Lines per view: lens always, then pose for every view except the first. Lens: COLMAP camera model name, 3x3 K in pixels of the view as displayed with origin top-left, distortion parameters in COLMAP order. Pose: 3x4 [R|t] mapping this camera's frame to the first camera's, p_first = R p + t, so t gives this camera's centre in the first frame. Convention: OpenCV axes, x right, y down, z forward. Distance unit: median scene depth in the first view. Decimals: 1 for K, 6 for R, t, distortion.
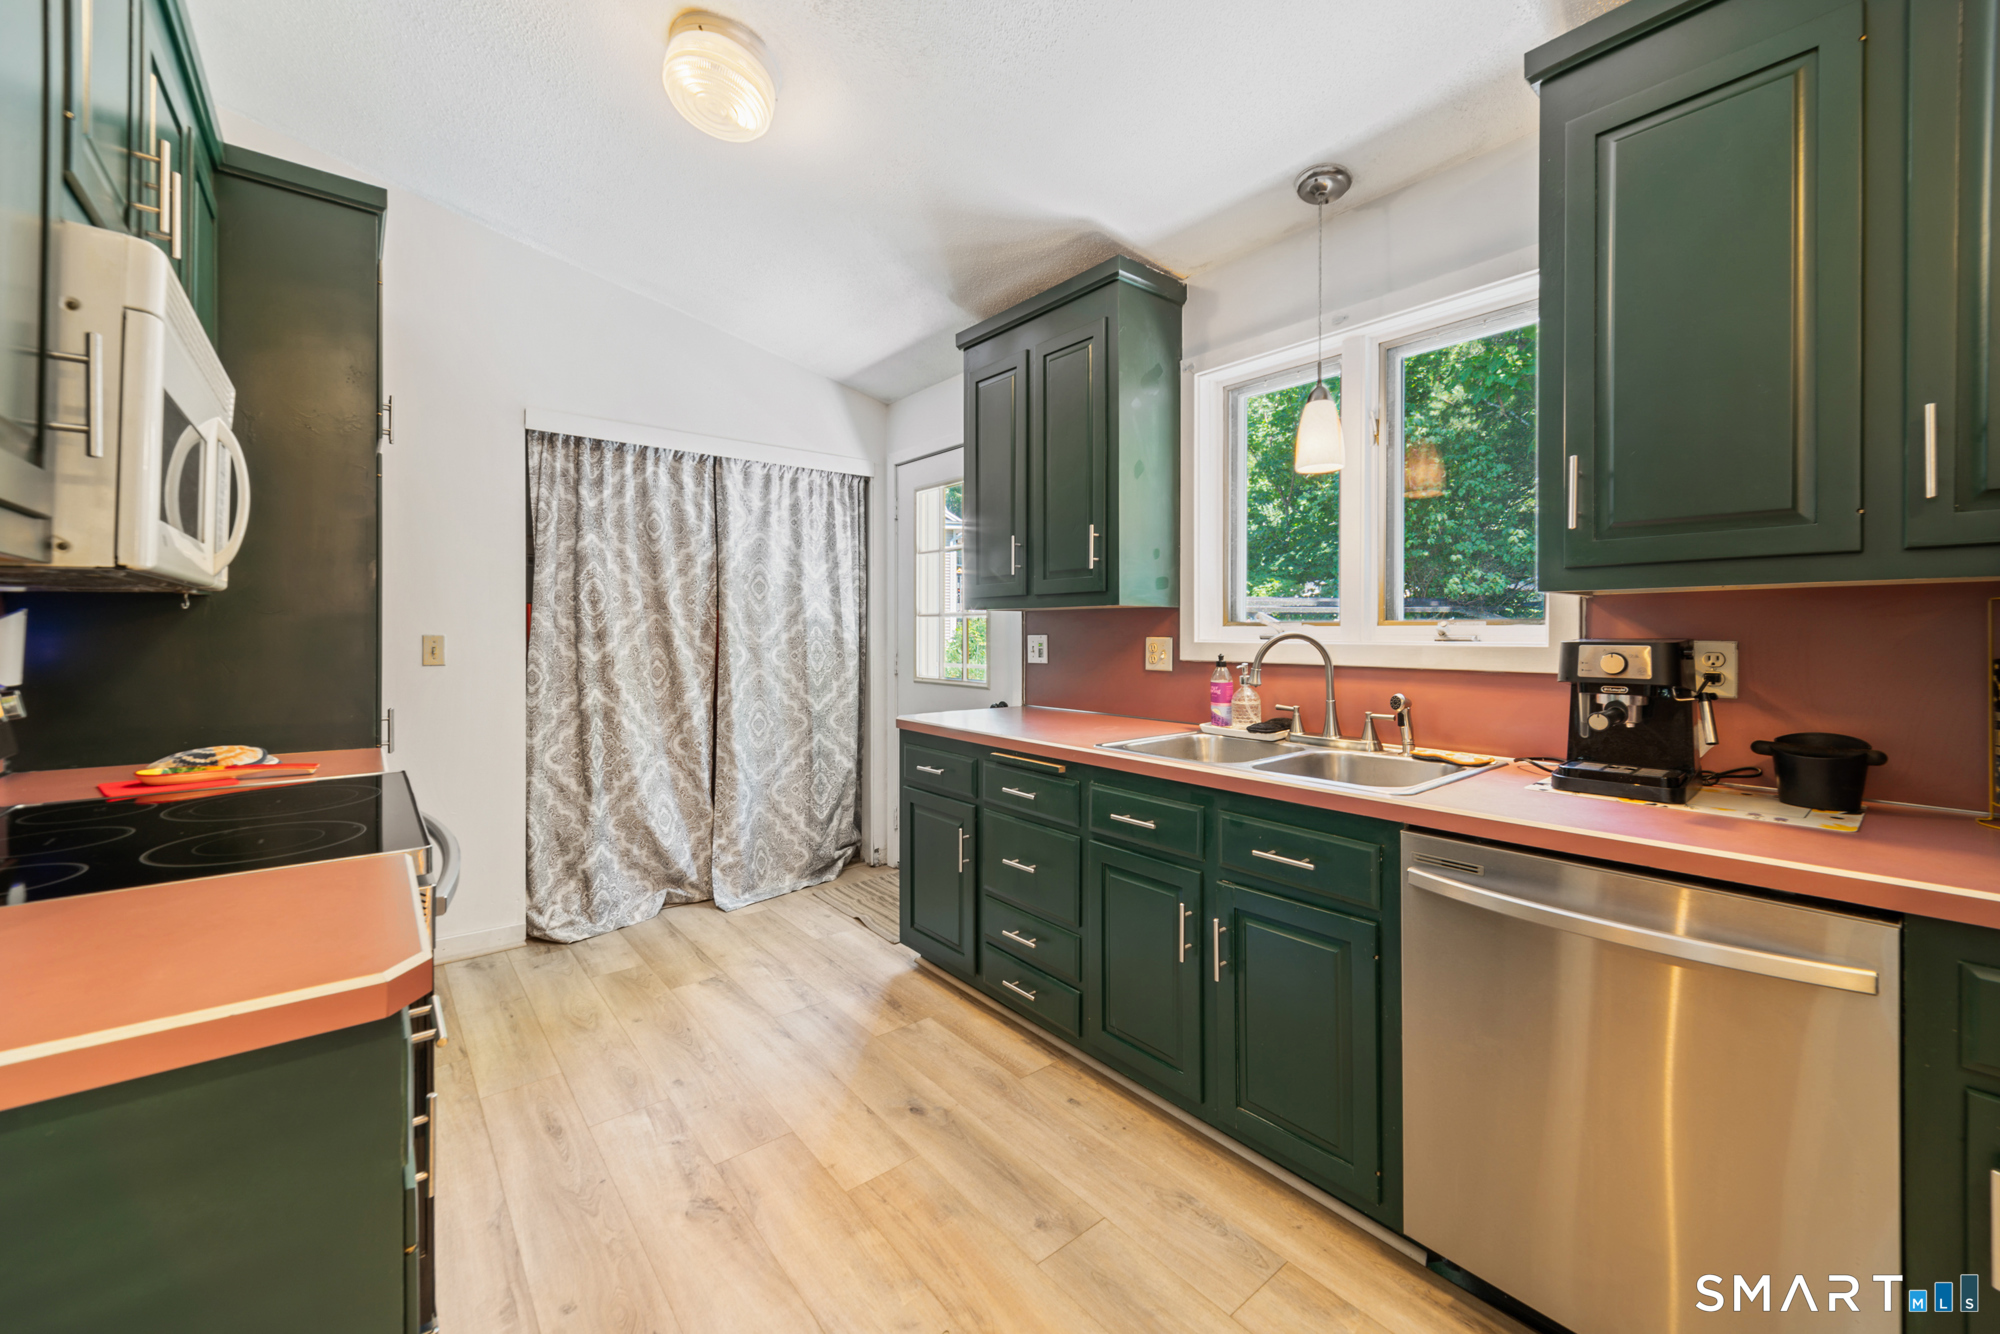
lens RADIAL K [[790.7, 0, 1004.6], [0, 790.7, 632.1], [0, 0, 1]] dist [-0.001606, 0.000148]
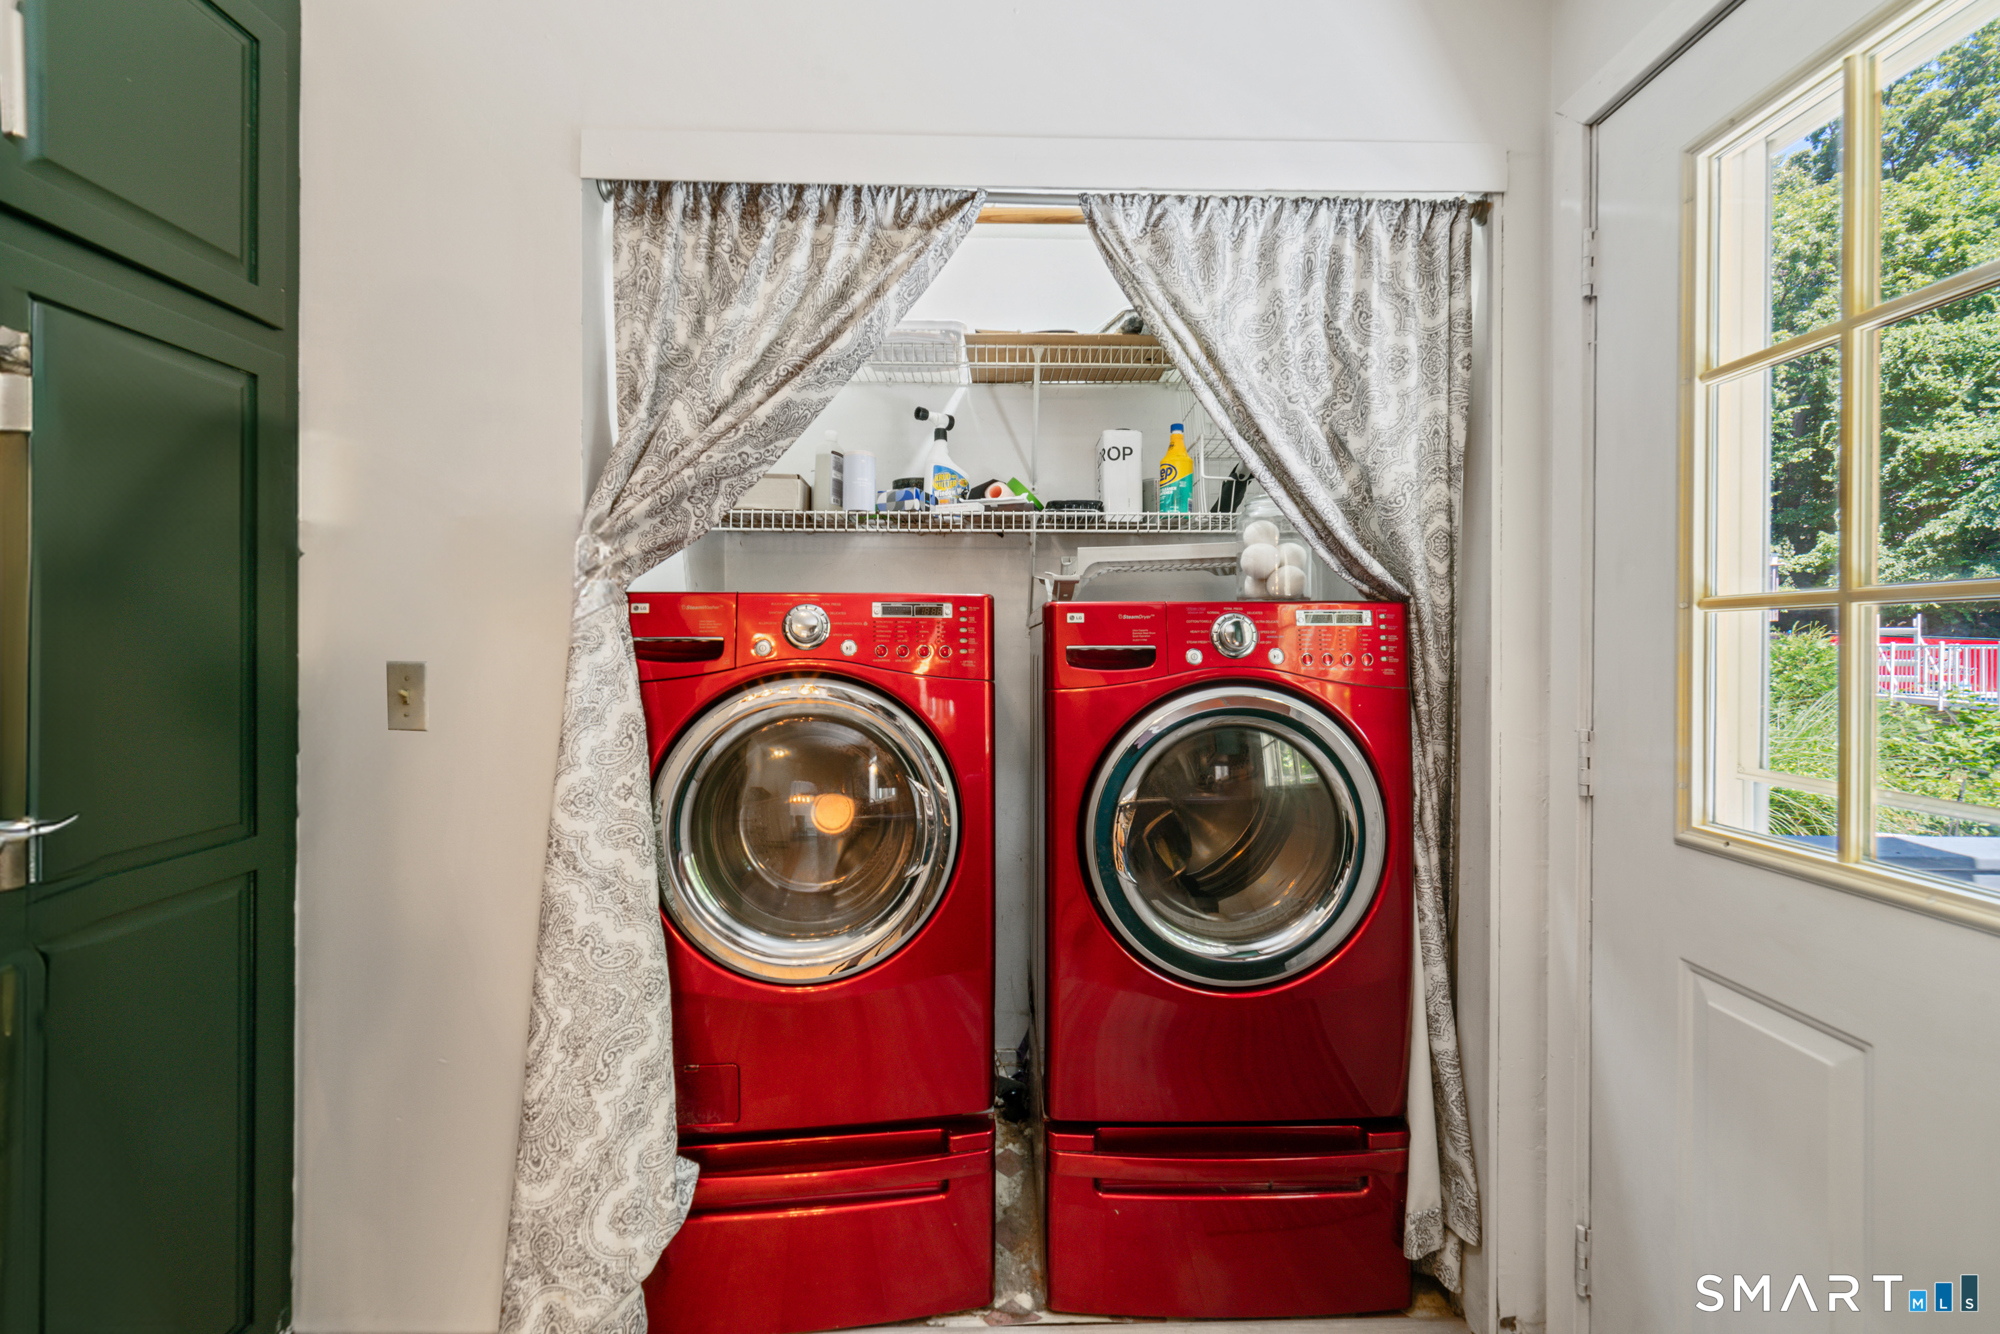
lens RADIAL K [[799.3, 0, 996.4], [0, 799.3, 652.6], [0, 0, 1]] dist [-0.000182, -0.000100]
pose [[0.778968, 0.007609, -0.627017, -0.196904], [-0.003772, 0.999965, 0.007448, -0.007928], [0.627052, -0.003436, 0.778970, 0.994511]]
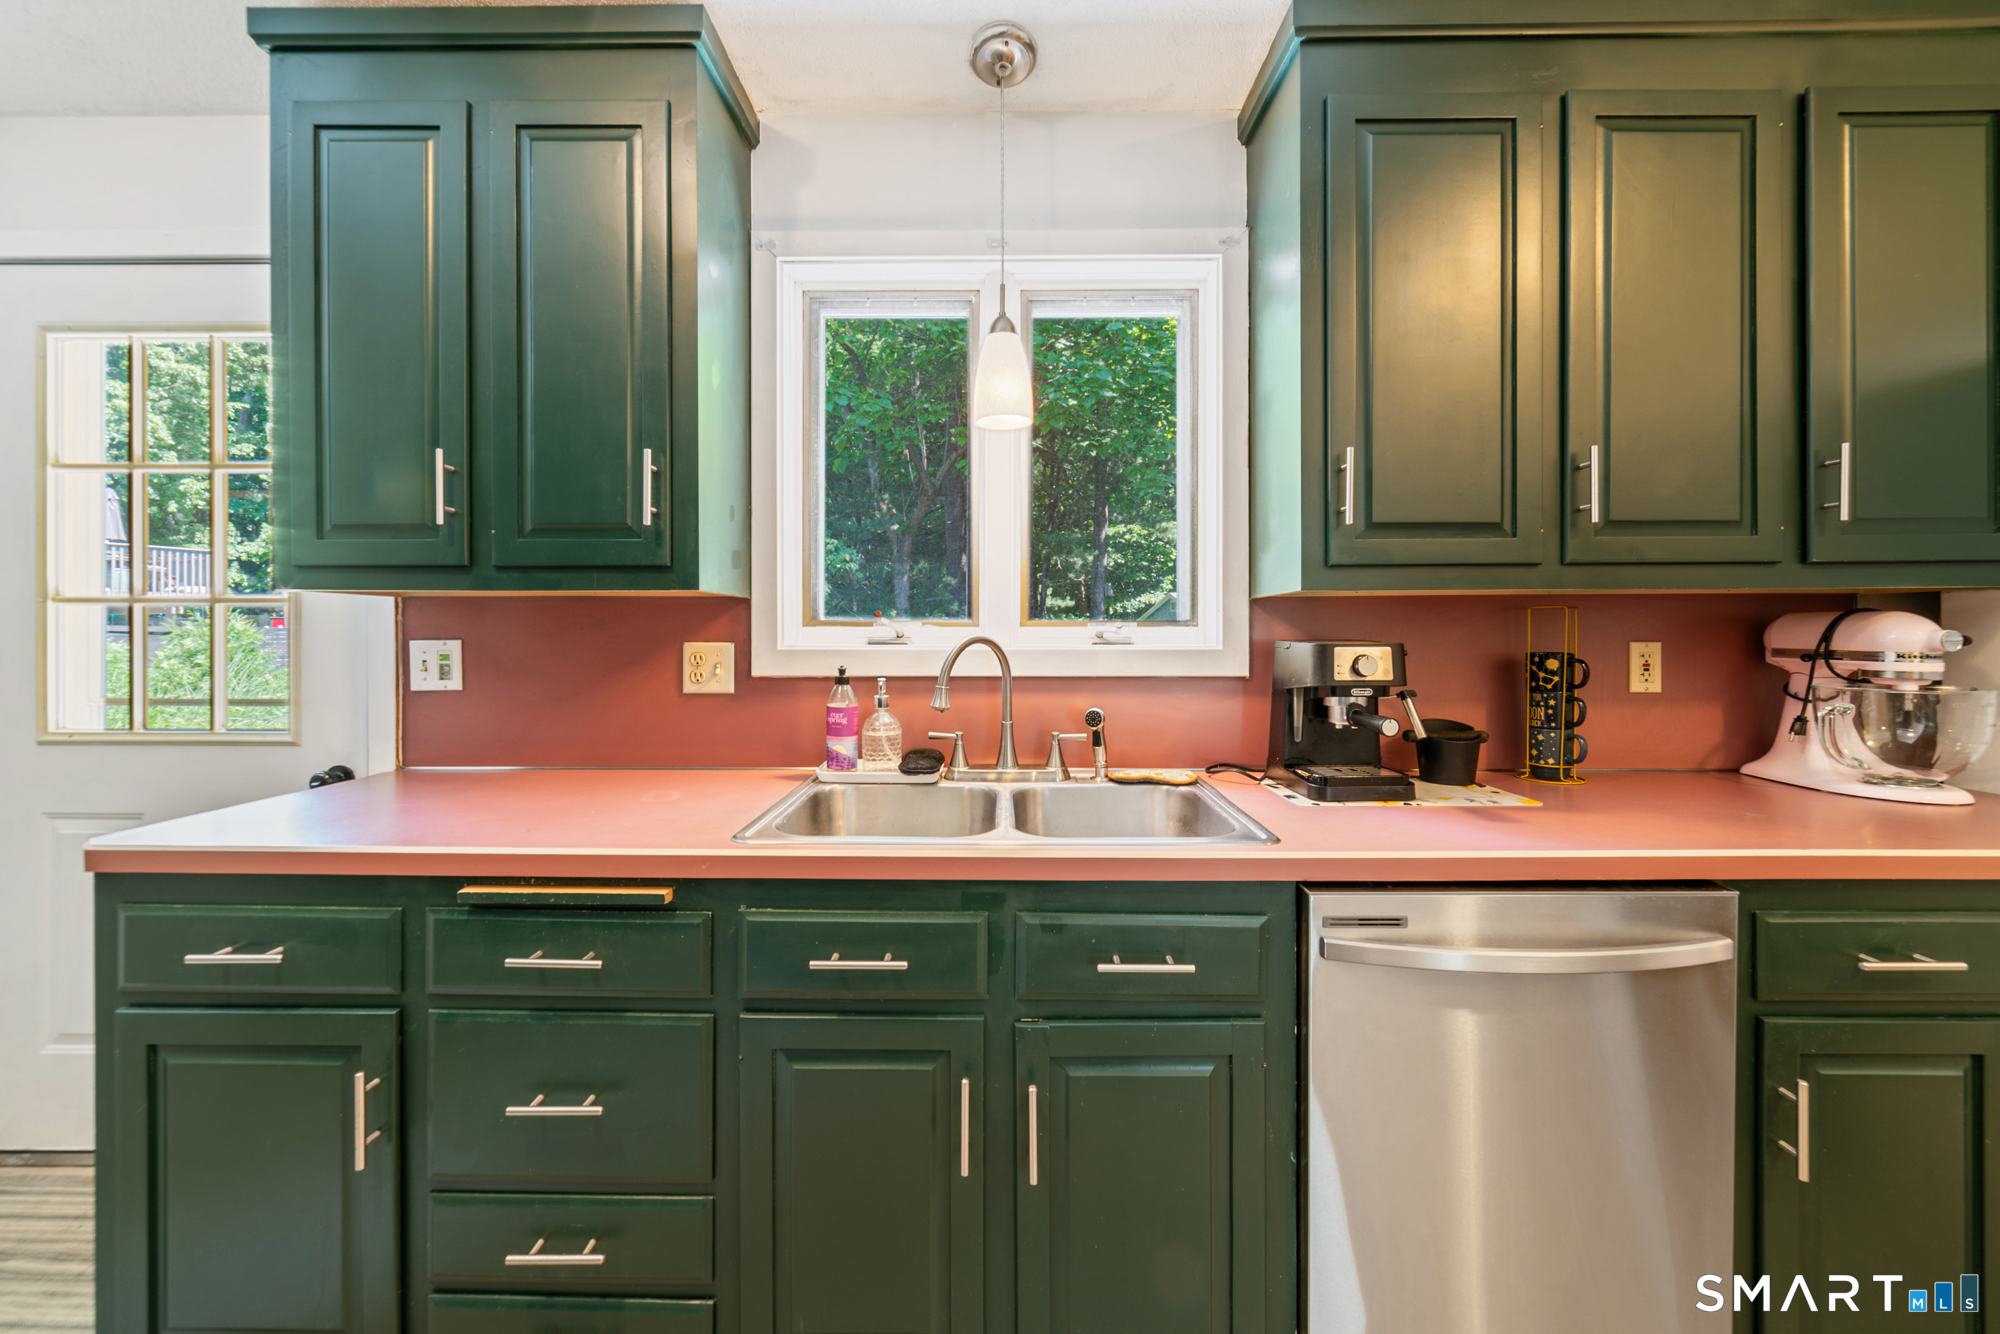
lens RADIAL K [[790.7, 0, 1004.6], [0, 790.7, 632.1], [0, 0, 1]] dist [-0.001606, 0.000148]
pose [[0.642339, -0.000459, 0.766420, -0.165283], [0.001278, 0.999999, -0.000473, -0.001555], [-0.766419, 0.001283, 0.642339, 0.433392]]
